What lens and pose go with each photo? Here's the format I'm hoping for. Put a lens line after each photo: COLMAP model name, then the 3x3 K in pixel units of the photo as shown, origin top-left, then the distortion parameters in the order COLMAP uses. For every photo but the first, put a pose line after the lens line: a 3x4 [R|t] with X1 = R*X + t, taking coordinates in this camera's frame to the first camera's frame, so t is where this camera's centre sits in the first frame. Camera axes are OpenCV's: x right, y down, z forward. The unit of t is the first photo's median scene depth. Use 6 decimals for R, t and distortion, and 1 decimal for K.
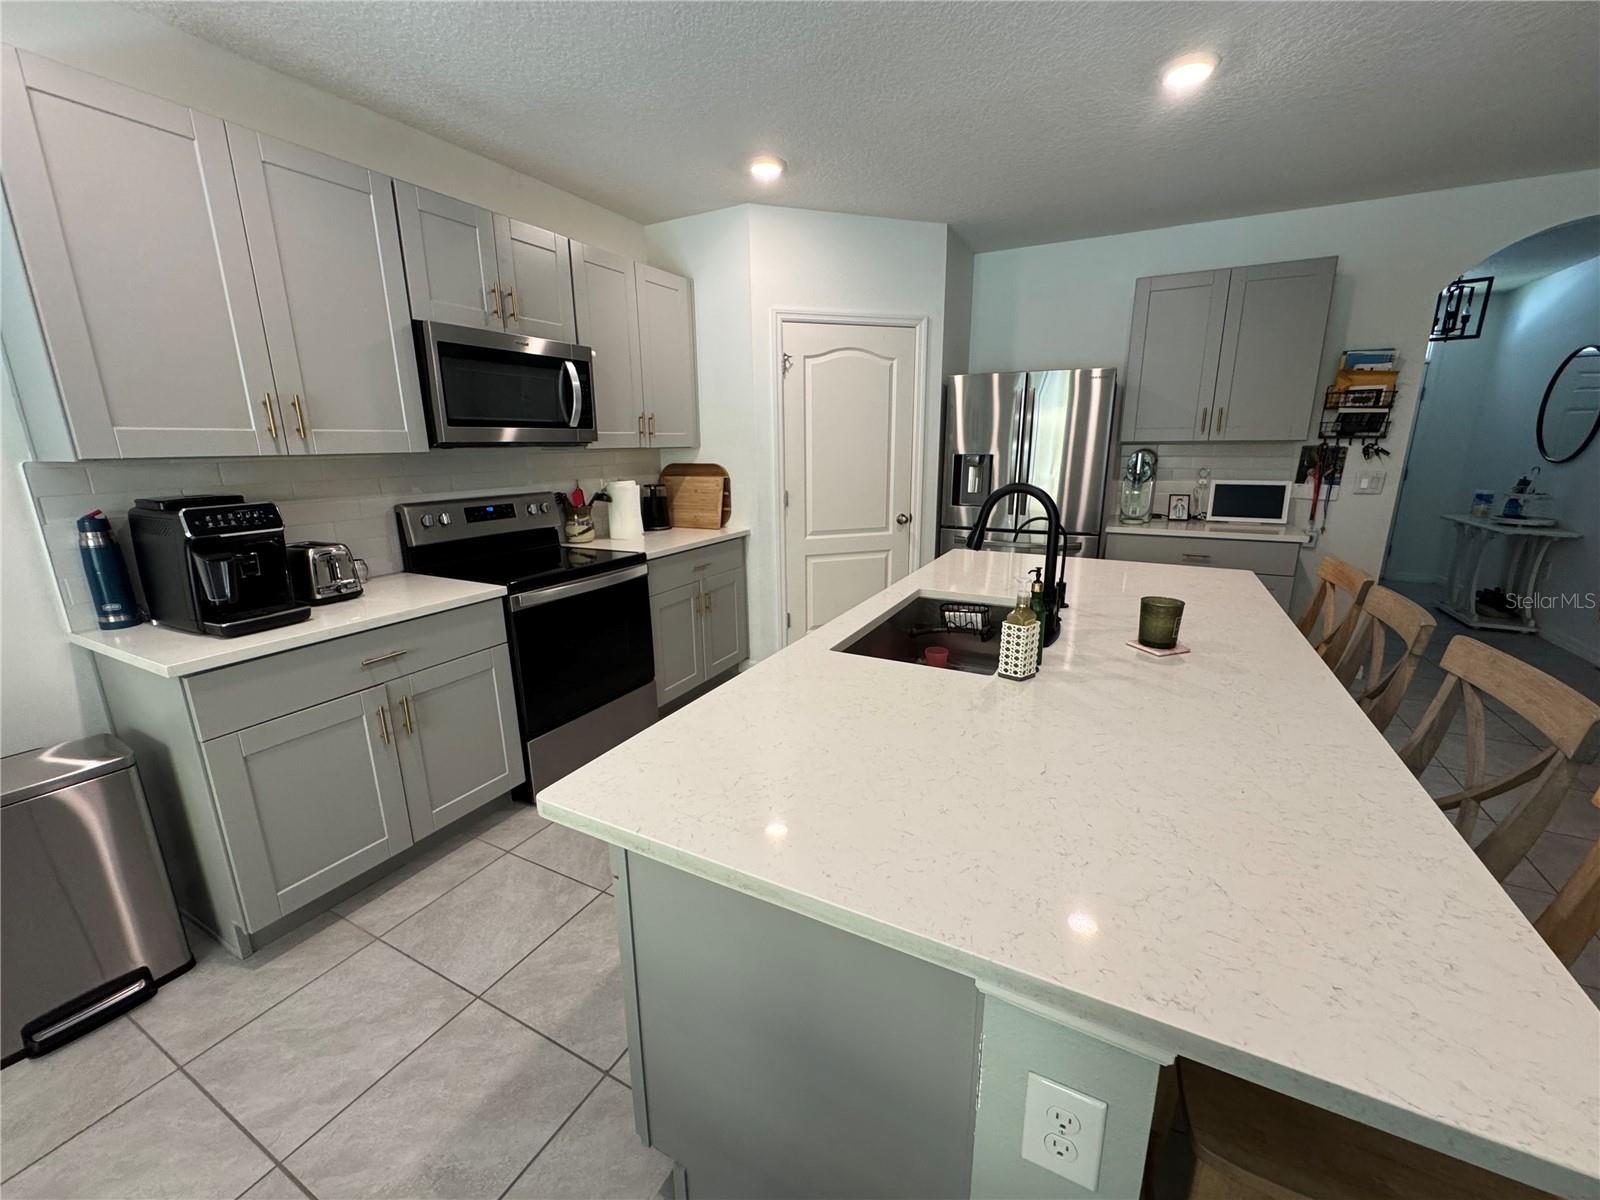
lens RADIAL K [[638.1, 0, 800.0], [0, 638.1, 600.0], [0, 0, 1]] dist [-0.003673, -0.000187]
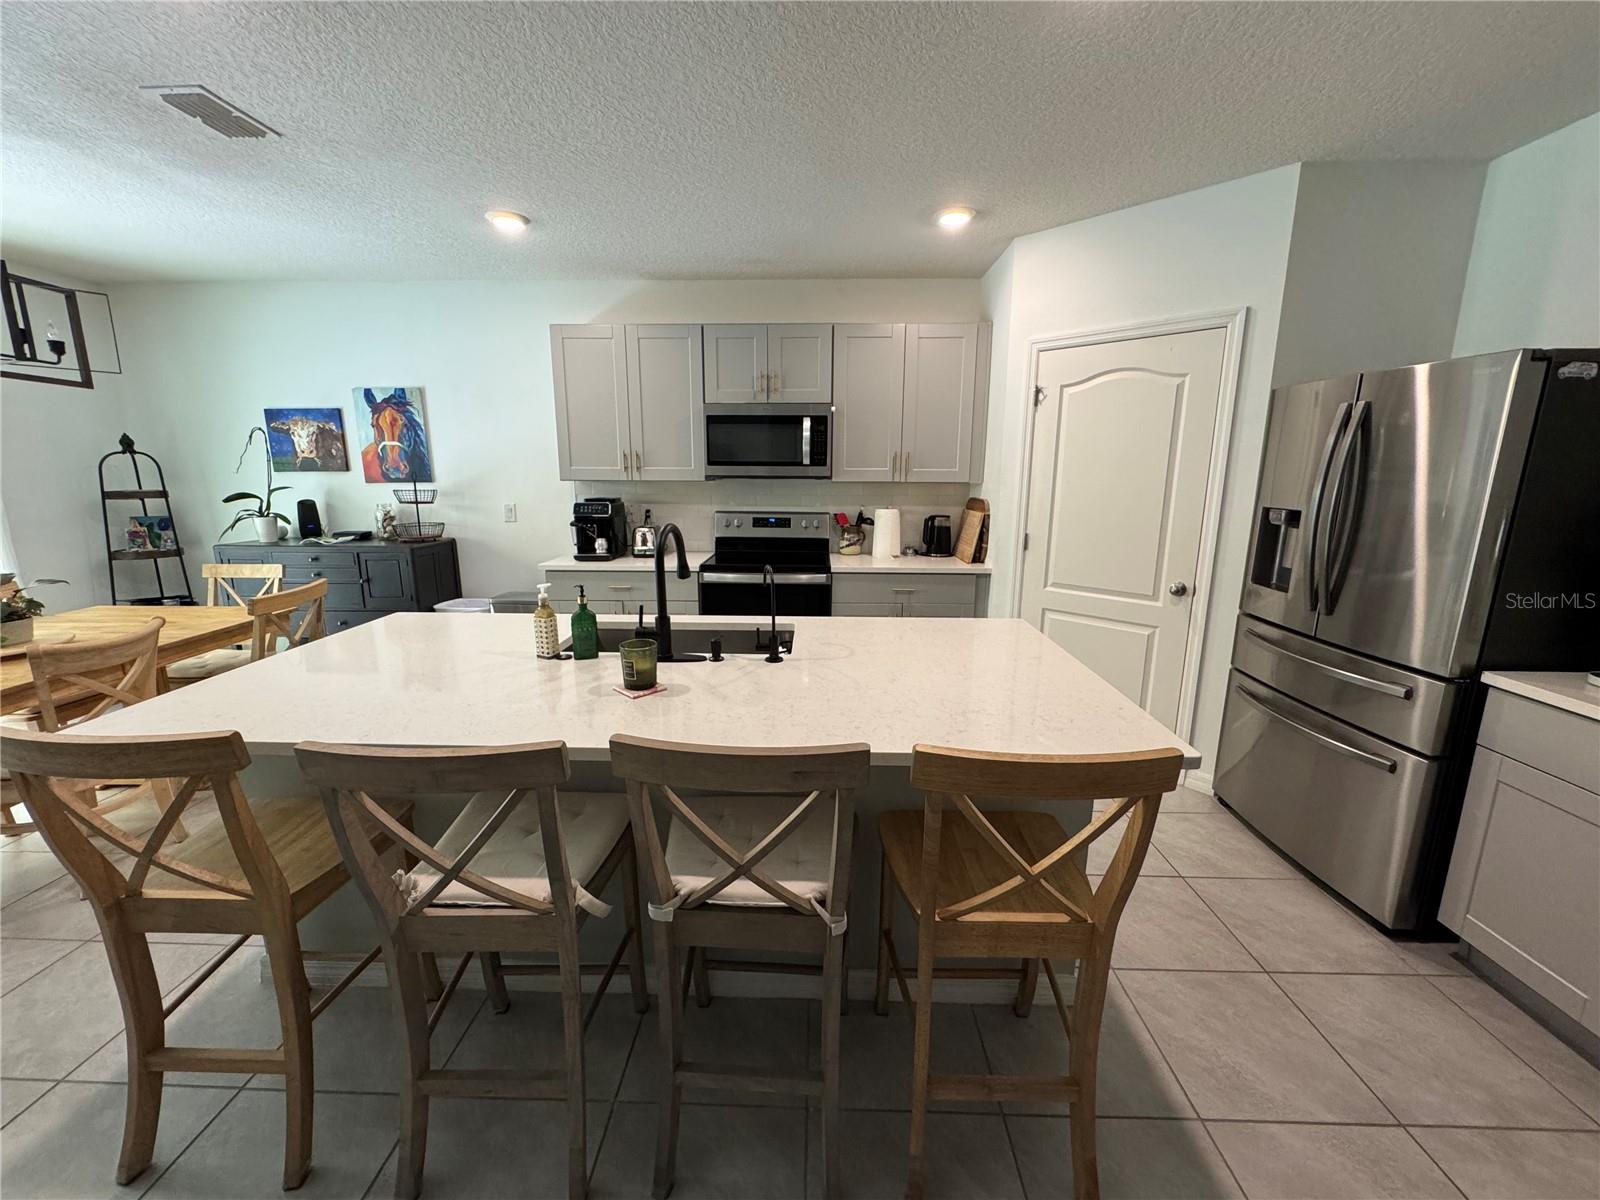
lens RADIAL K [[638.1, 0, 800.0], [0, 638.1, 600.0], [0, 0, 1]] dist [-0.003673, -0.000187]
pose [[0.437447, 0.194402, -0.877980, 0.709701], [-0.225810, 0.968816, 0.102007, -0.105477], [0.870431, 0.153634, 0.467703, 0.325749]]
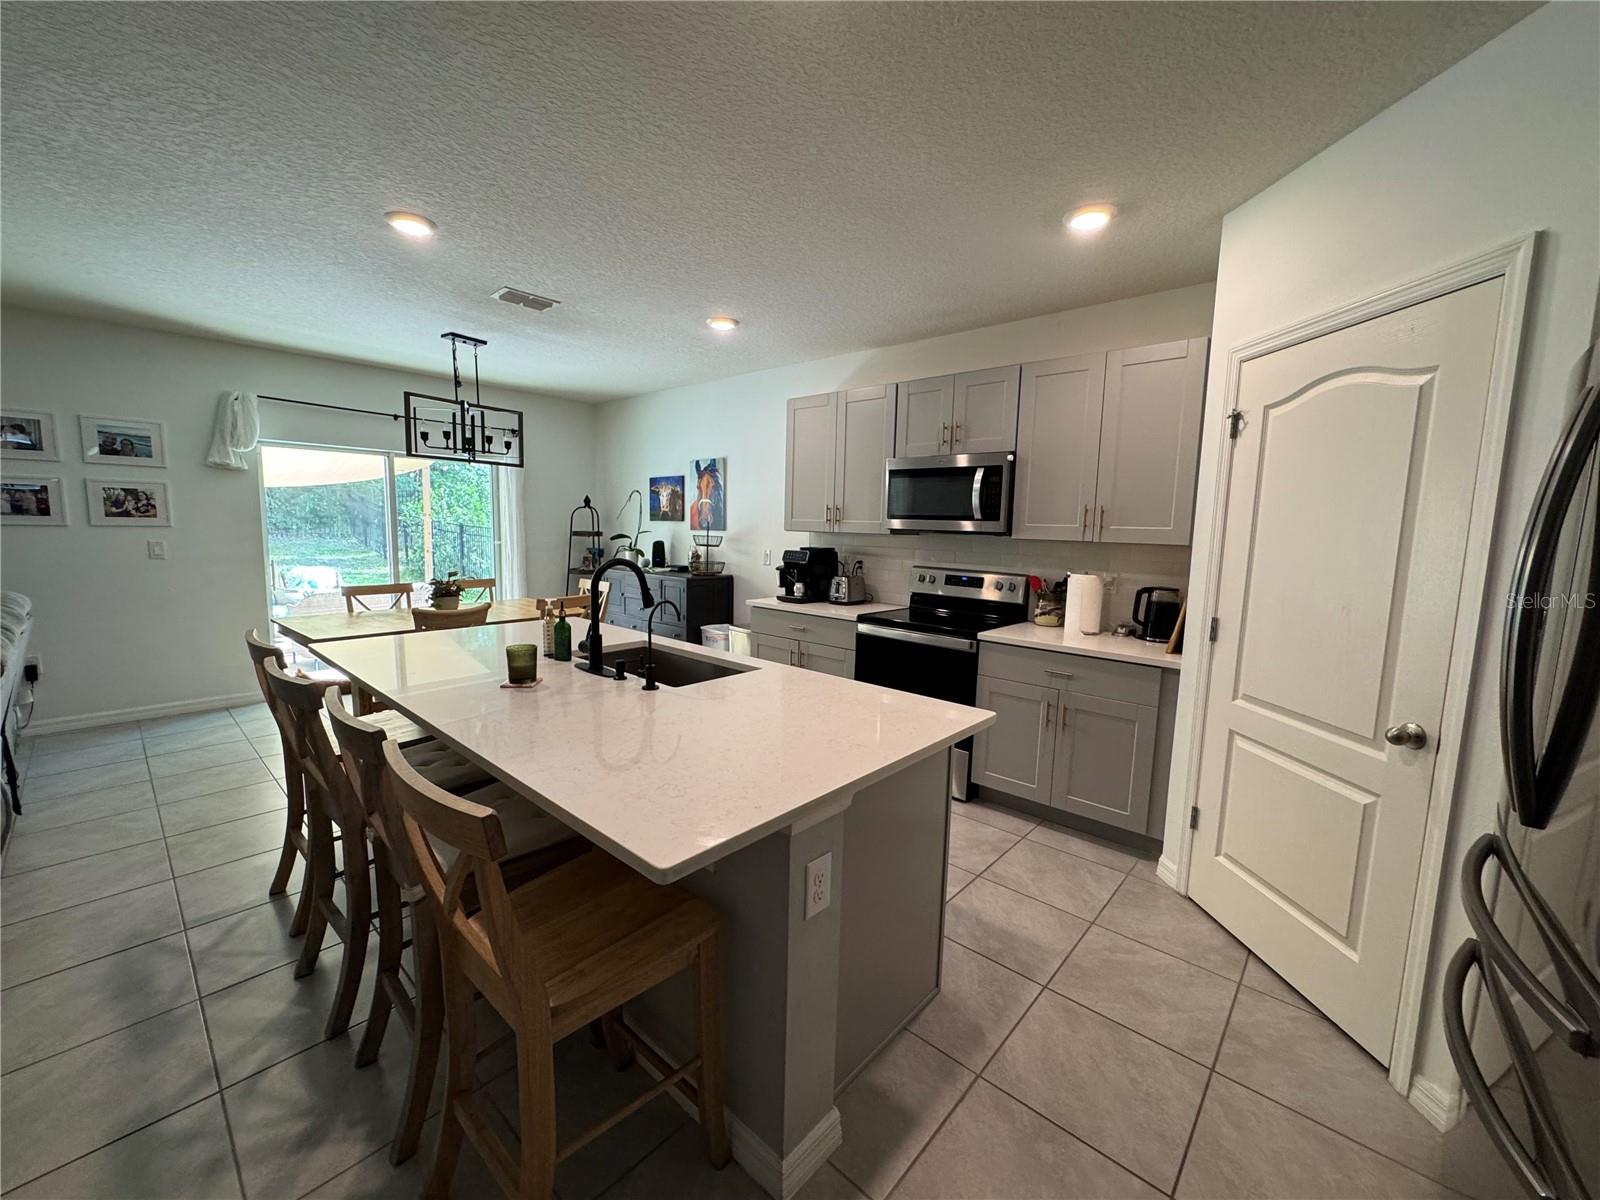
lens RADIAL K [[638.1, 0, 800.0], [0, 638.1, 600.0], [0, 0, 1]] dist [-0.003673, -0.000187]
pose [[-0.251946, 0.119608, -0.960321, 0.747294], [-0.255187, 0.949000, 0.185147, -0.214585], [0.933490, 0.291708, -0.208574, 0.795012]]
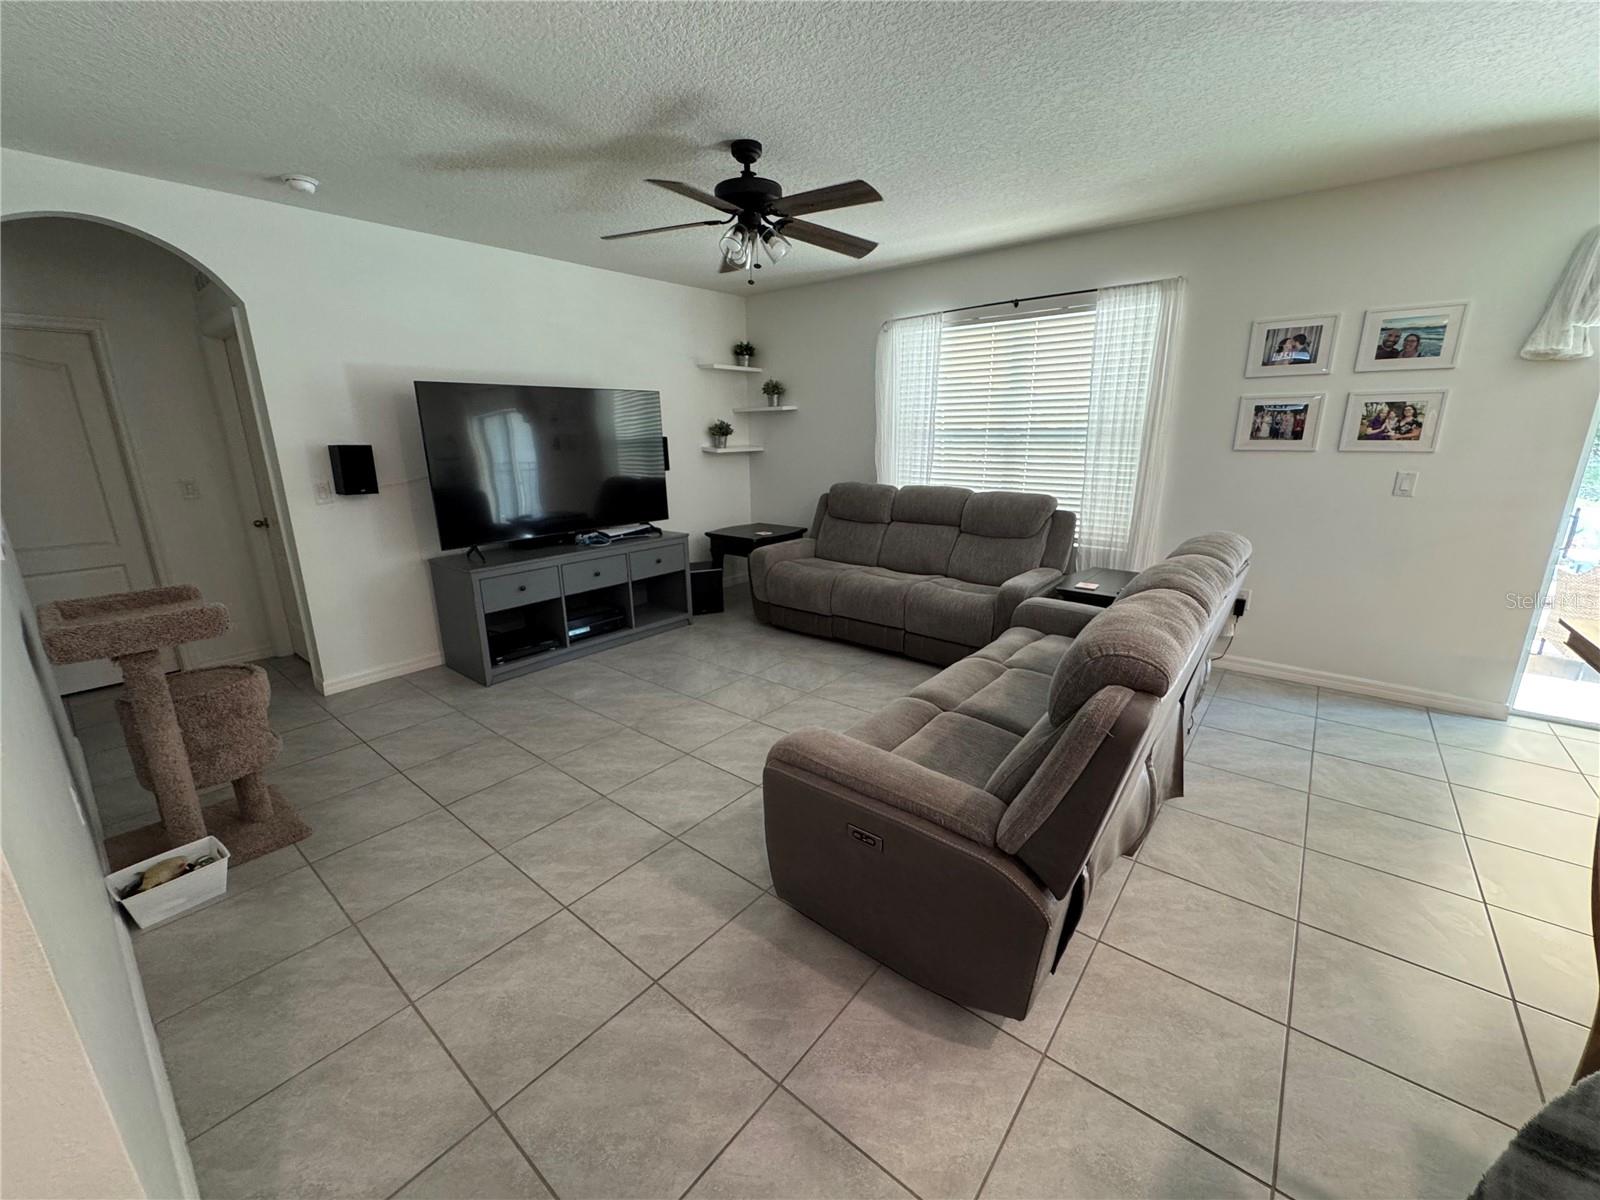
lens RADIAL K [[638.1, 0, 800.0], [0, 638.1, 600.0], [0, 0, 1]] dist [-0.003673, -0.000187]
pose [[-0.978723, -0.028856, 0.203147, 0.539587], [0.073913, 0.874012, 0.480249, -0.124361], [-0.191411, 0.485046, -0.853283, 0.390841]]
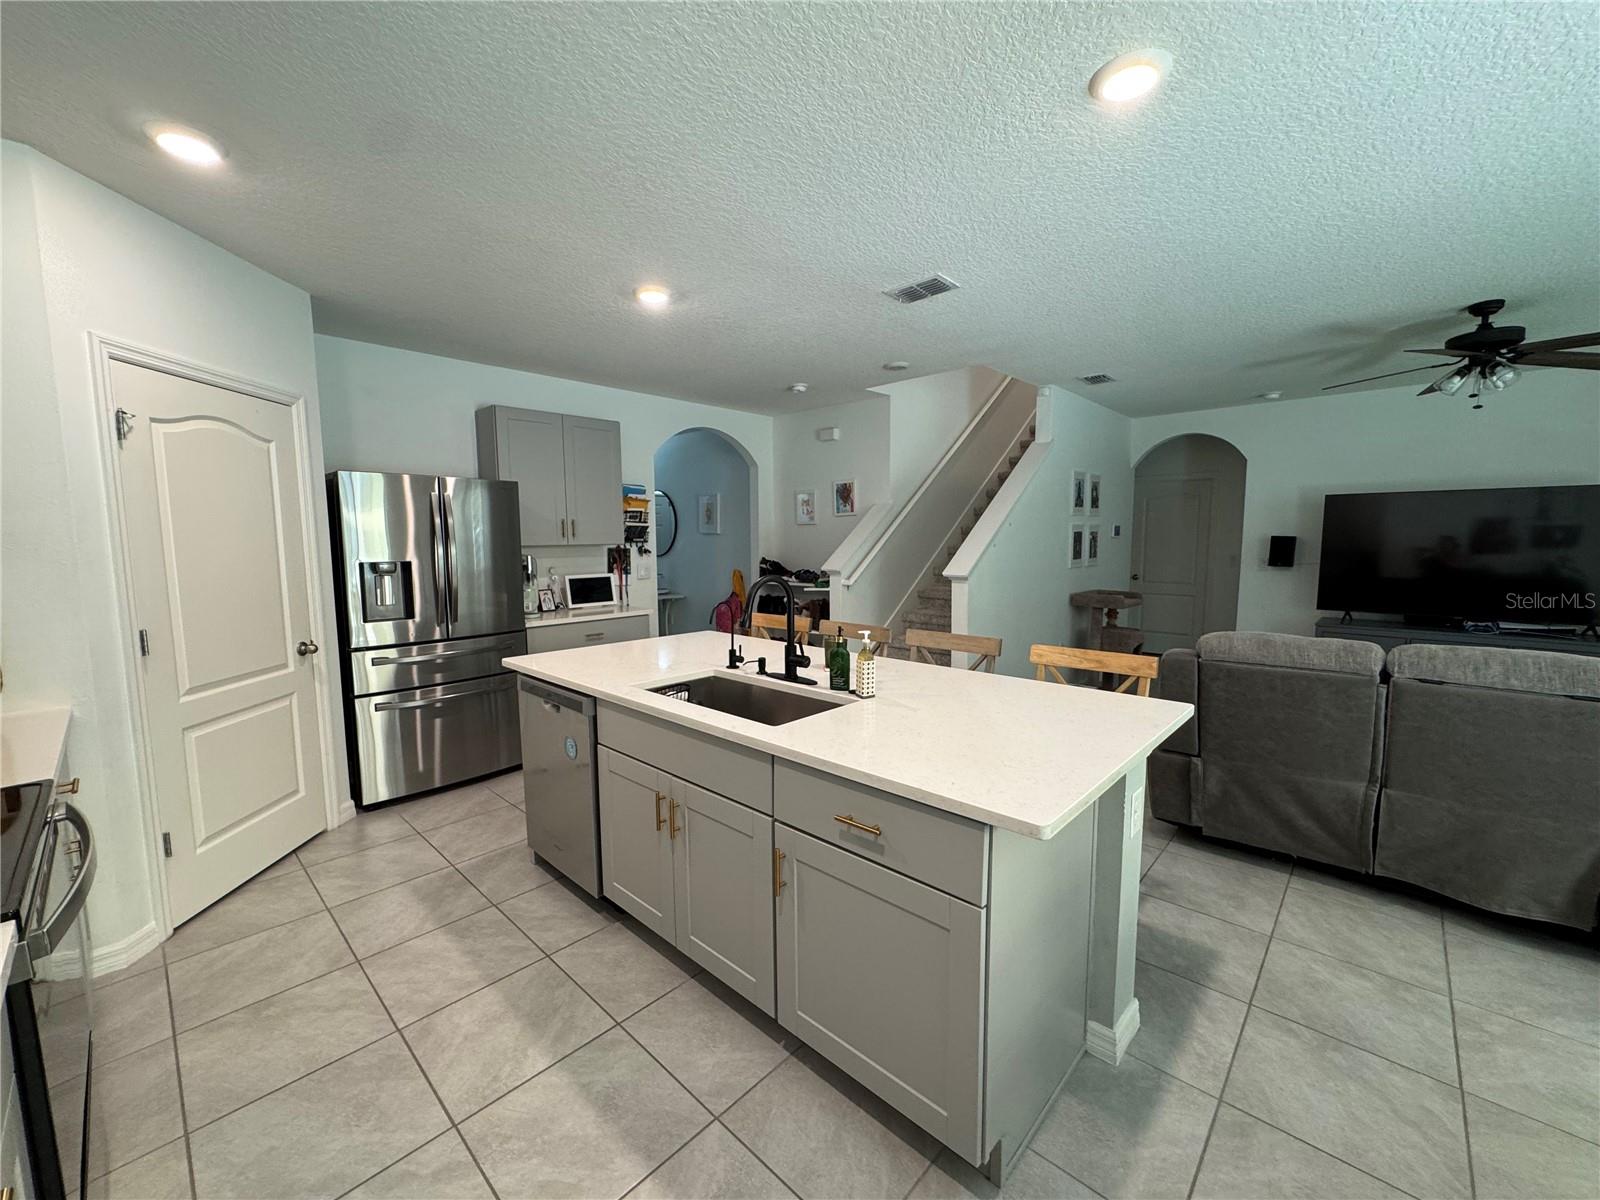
lens RADIAL K [[638.1, 0, 800.0], [0, 638.1, 600.0], [0, 0, 1]] dist [-0.003673, -0.000187]
pose [[0.267358, -0.087721, 0.959596, -0.457993], [0.237652, 0.971088, 0.022558, -0.070145], [-0.933831, 0.222019, 0.280476, 0.268823]]
